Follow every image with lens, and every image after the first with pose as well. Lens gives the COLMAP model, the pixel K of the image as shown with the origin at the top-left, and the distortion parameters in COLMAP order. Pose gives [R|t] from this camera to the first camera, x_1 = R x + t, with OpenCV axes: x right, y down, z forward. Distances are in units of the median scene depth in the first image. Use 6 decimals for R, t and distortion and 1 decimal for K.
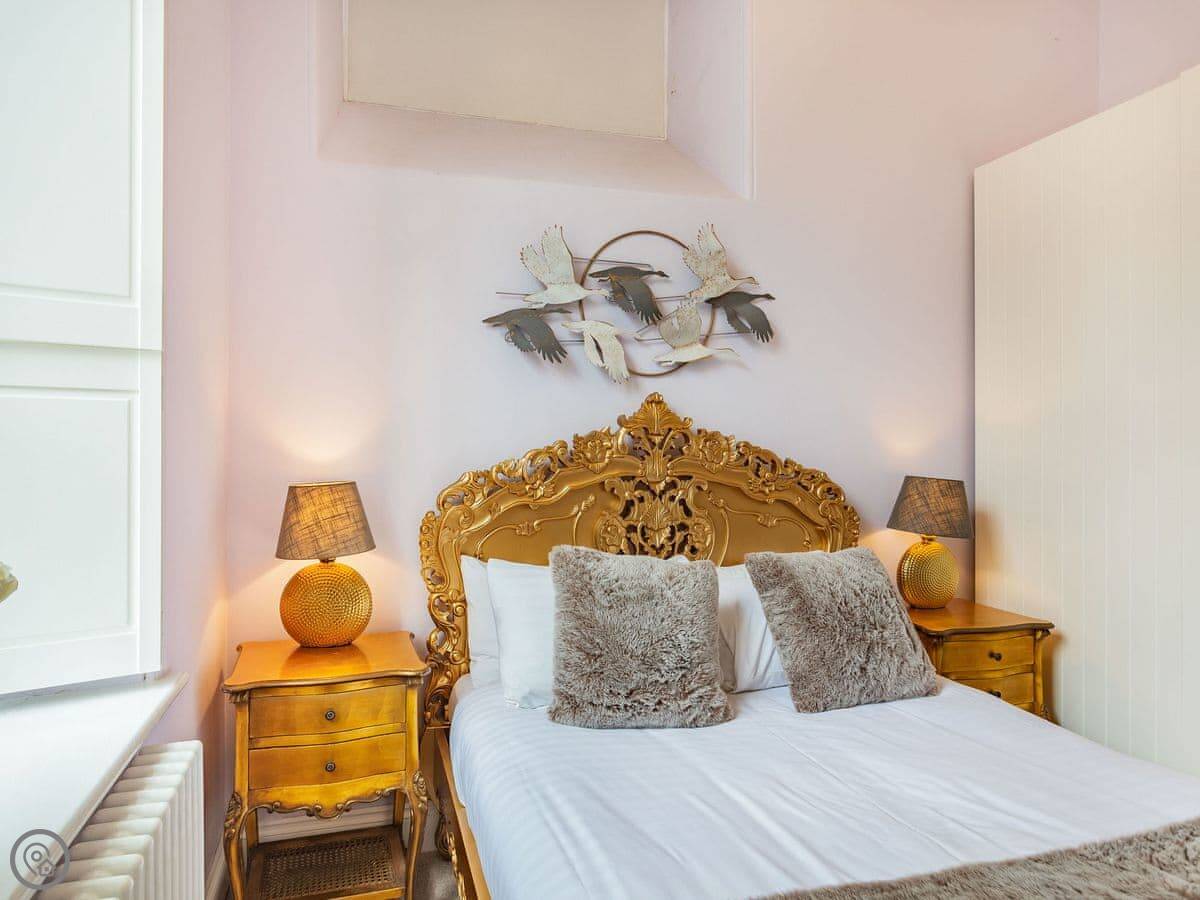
lens RADIAL K [[688.6, 0, 597.3], [0, 688.6, 448.4], [0, 0, 1]] dist [-0.002777, 0.002492]
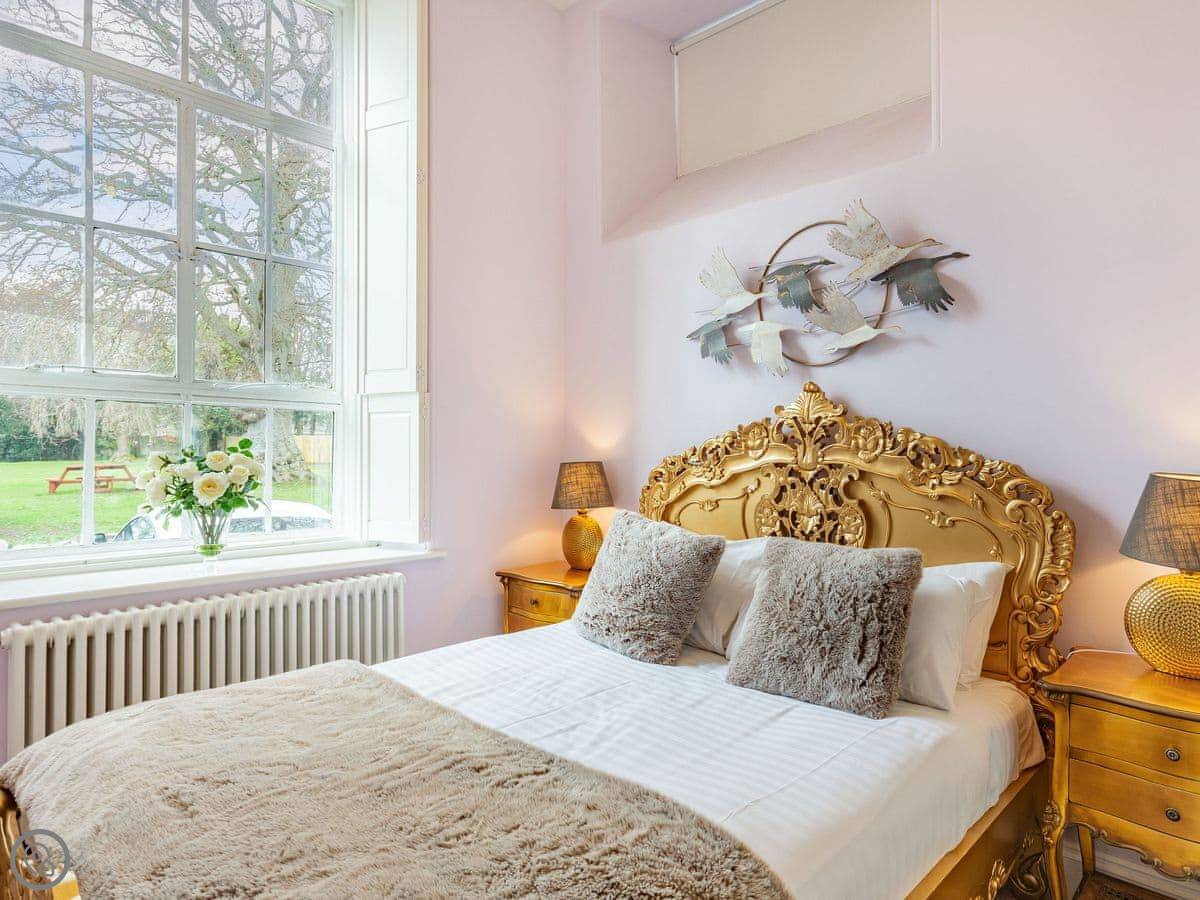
lens RADIAL K [[688.6, 0, 594.0], [0, 688.6, 449.4], [0, 0, 1]] dist [-0.002777, 0.002492]
pose [[0.530137, 0.002079, -0.847909, 0.782888], [-0.000846, 0.999998, 0.001923, 0.017047], [0.847912, -0.000302, 0.530138, 0.189541]]
